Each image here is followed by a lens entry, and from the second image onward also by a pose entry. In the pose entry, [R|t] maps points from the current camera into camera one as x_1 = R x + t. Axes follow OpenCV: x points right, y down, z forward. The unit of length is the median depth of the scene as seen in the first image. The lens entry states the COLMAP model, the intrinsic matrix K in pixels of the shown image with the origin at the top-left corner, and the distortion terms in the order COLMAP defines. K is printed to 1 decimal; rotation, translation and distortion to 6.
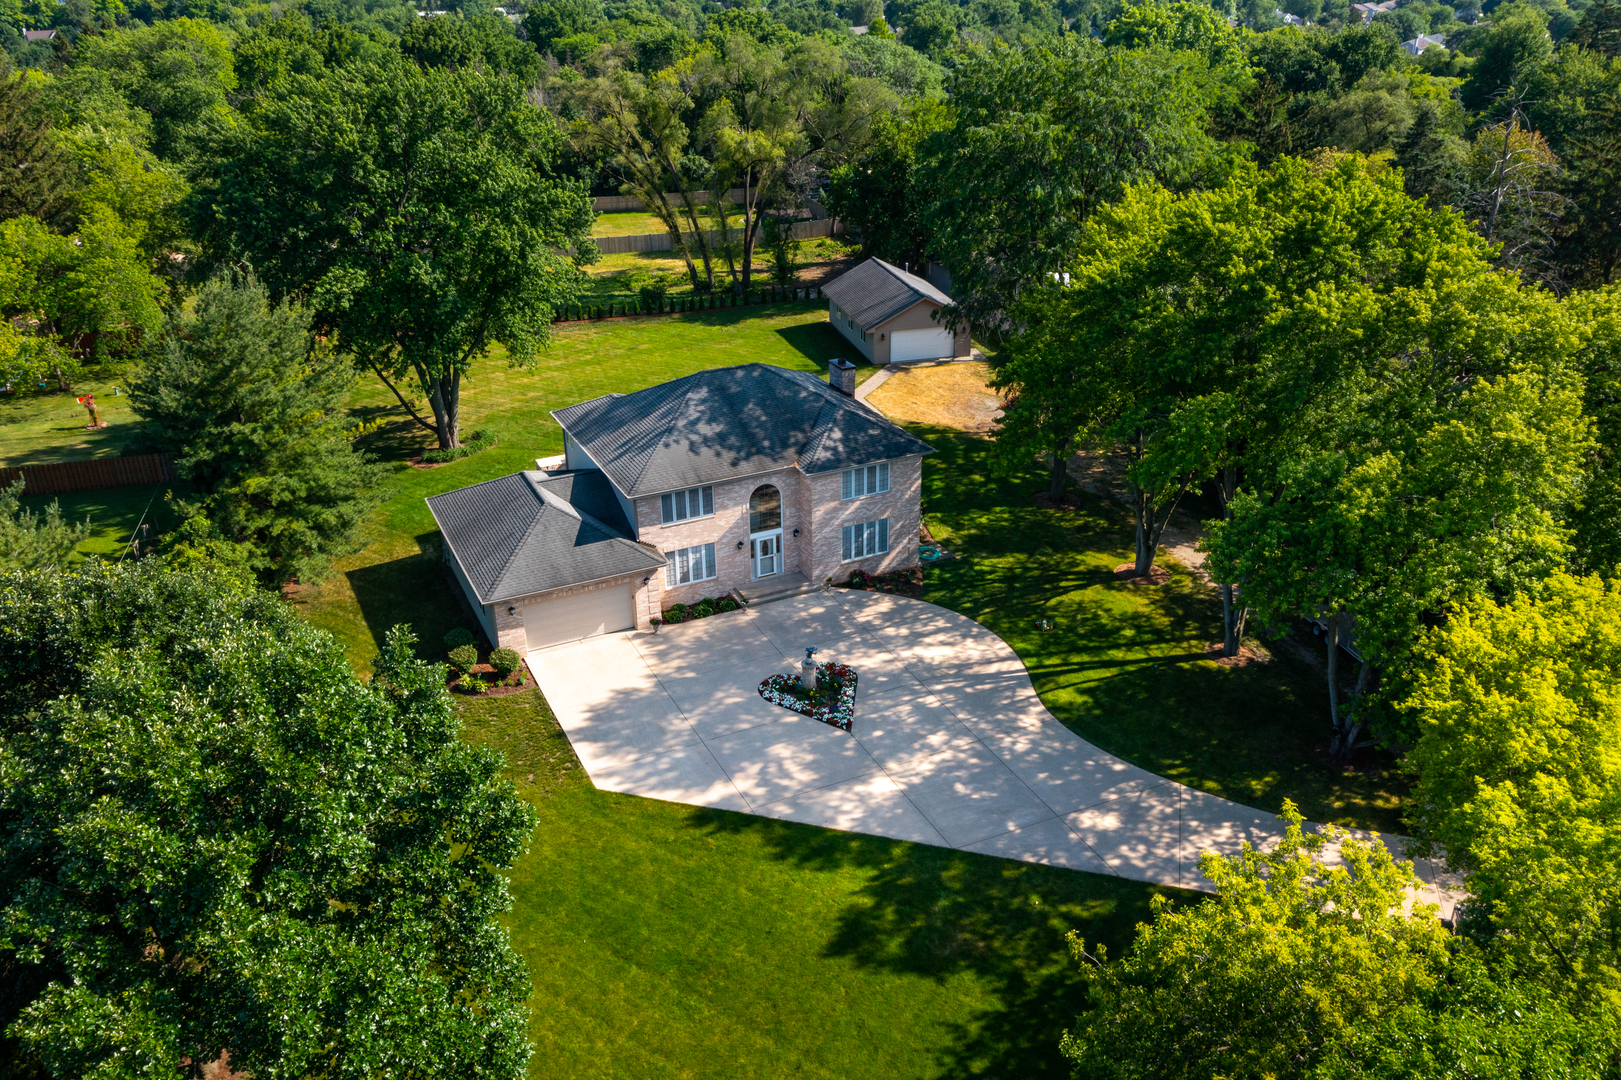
lens RADIAL K [[1333.7, 0, 779.4], [0, 1333.7, 537.7], [0, 0, 1]] dist [-0.004217, 0.000654]
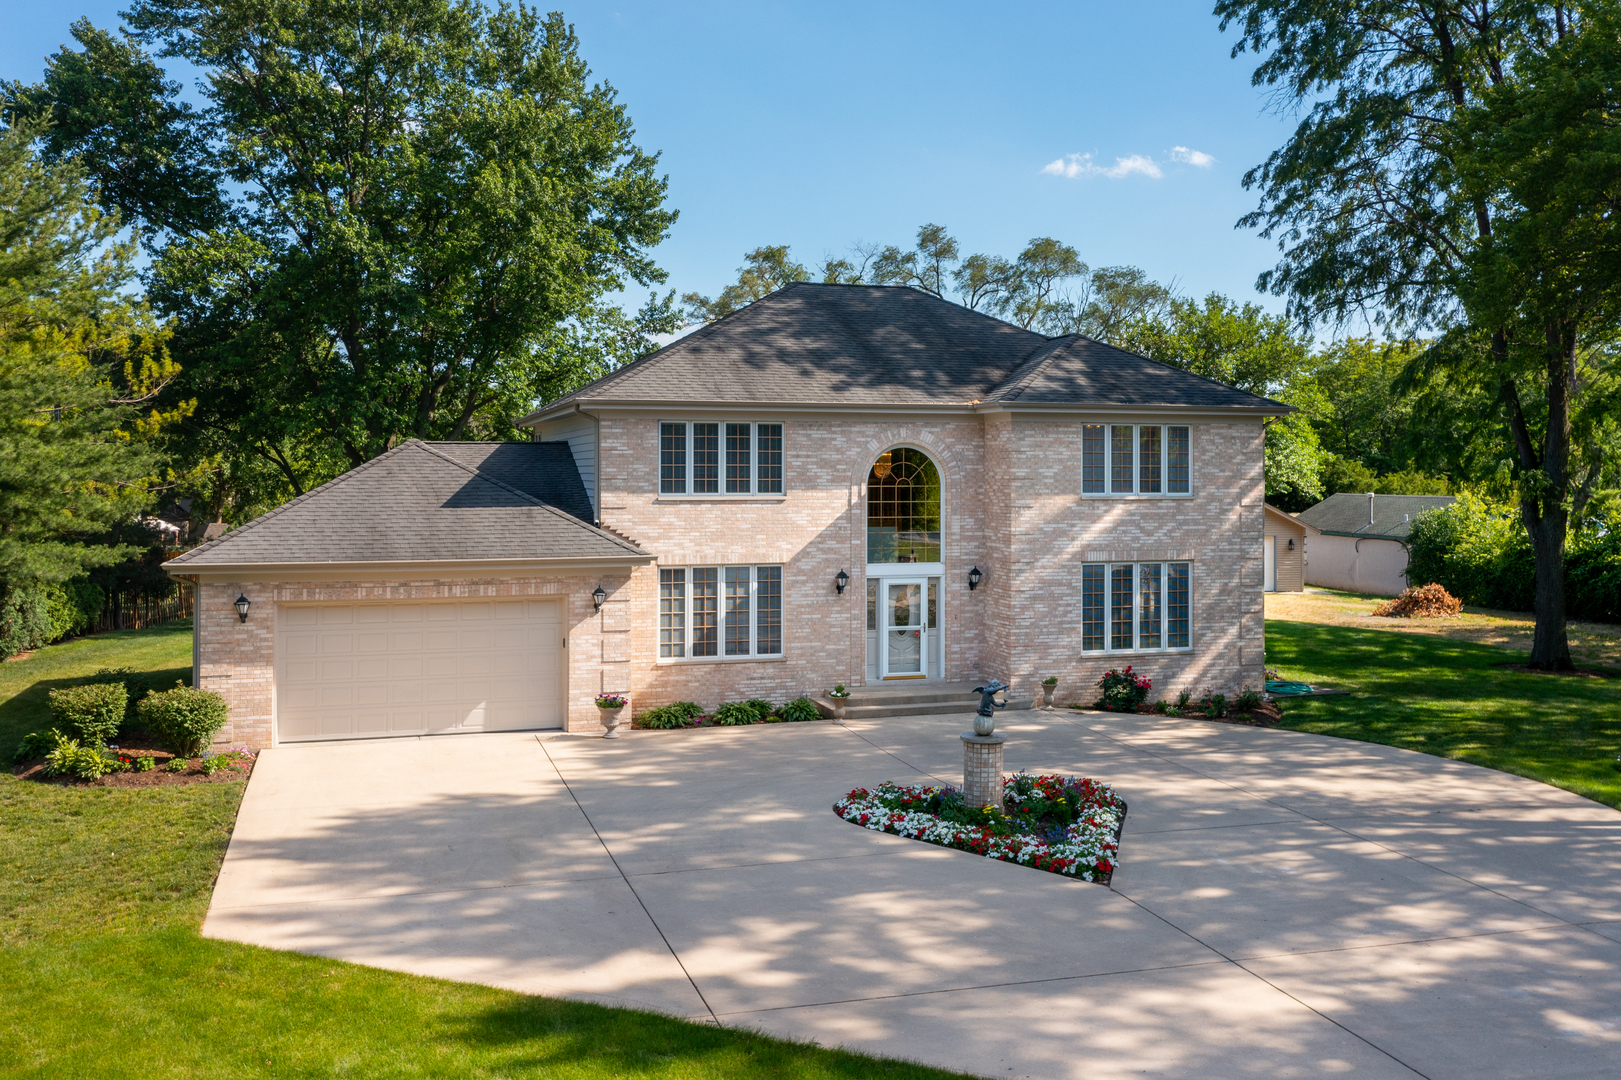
lens RADIAL K [[1476.8, 0, 810.5], [0, 1476.8, 540.0], [0, 0, 1]] dist [0.035251, -0.003954]
pose [[0.990313, 0.034994, -0.134368, 0.024938], [-0.086215, 0.913543, -0.397499, 0.188568], [0.108841, 0.405233, 0.907711, 0.579622]]
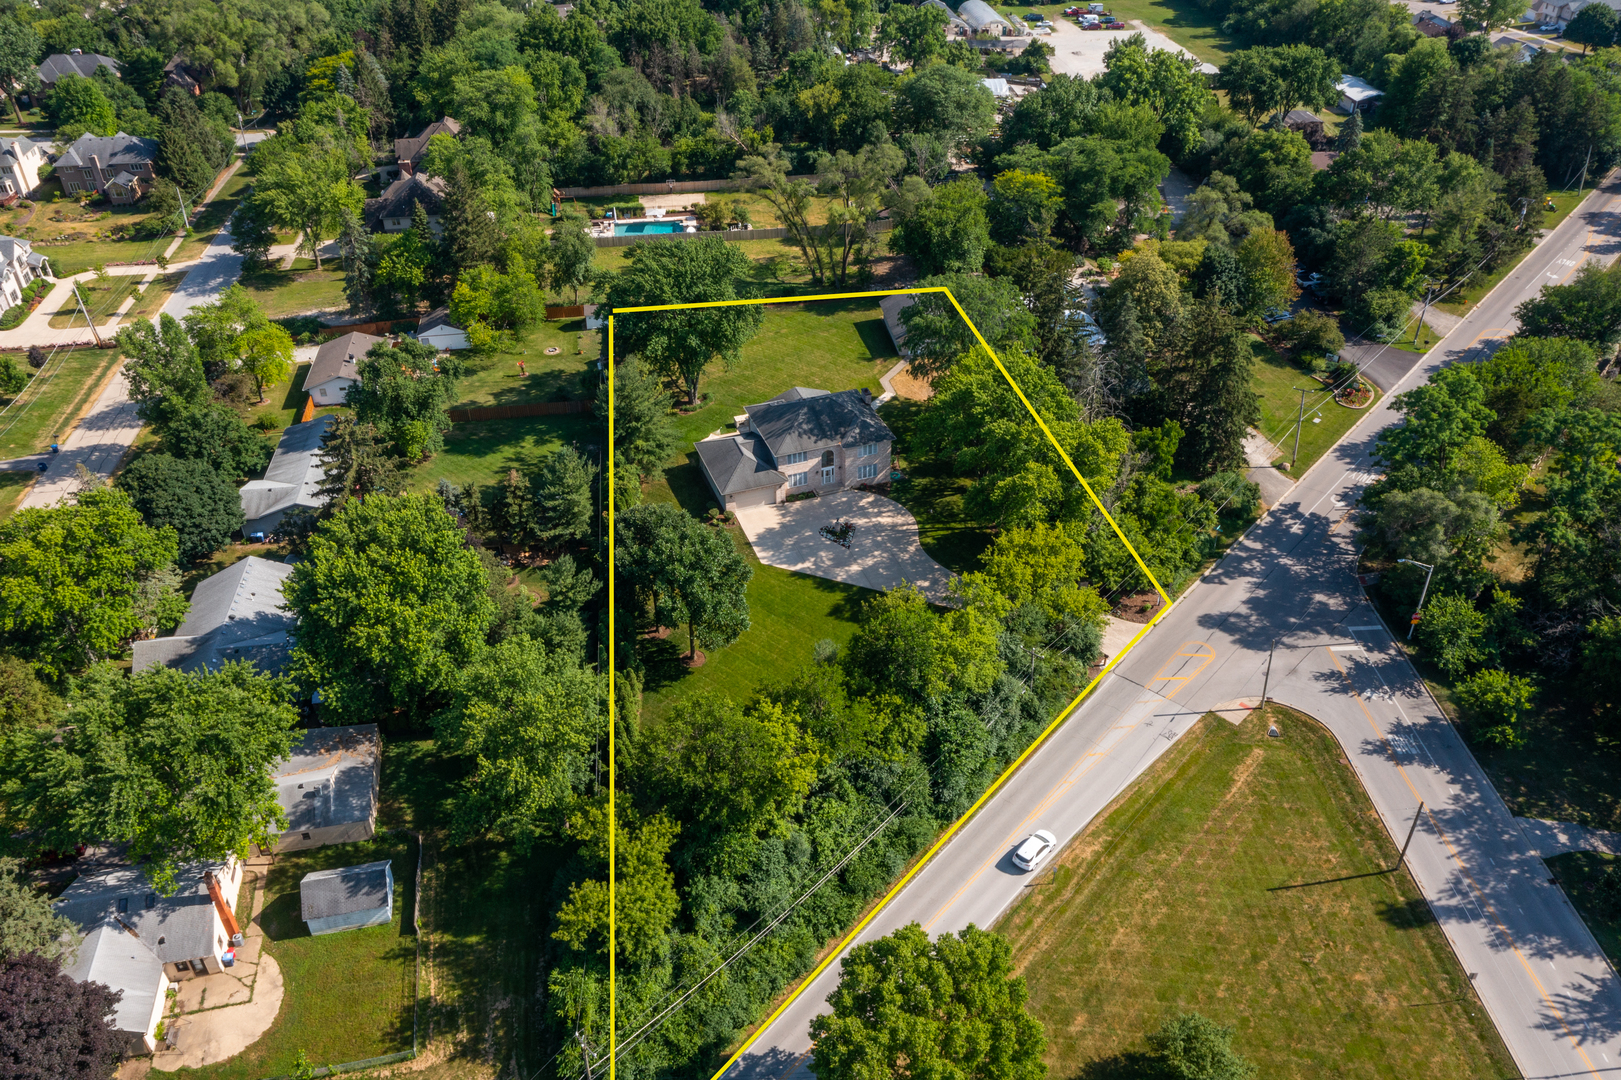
lens RADIAL K [[1412.1, 0, 812.8], [0, 1412.1, 495.5], [0, 0, 1]] dist [-0.016441, -0.005958]
pose [[0.996043, 0.061753, -0.063920, 0.146900], [-0.051766, 0.987698, 0.147556, -0.368532], [0.072245, -0.143663, 0.986986, -1.781396]]
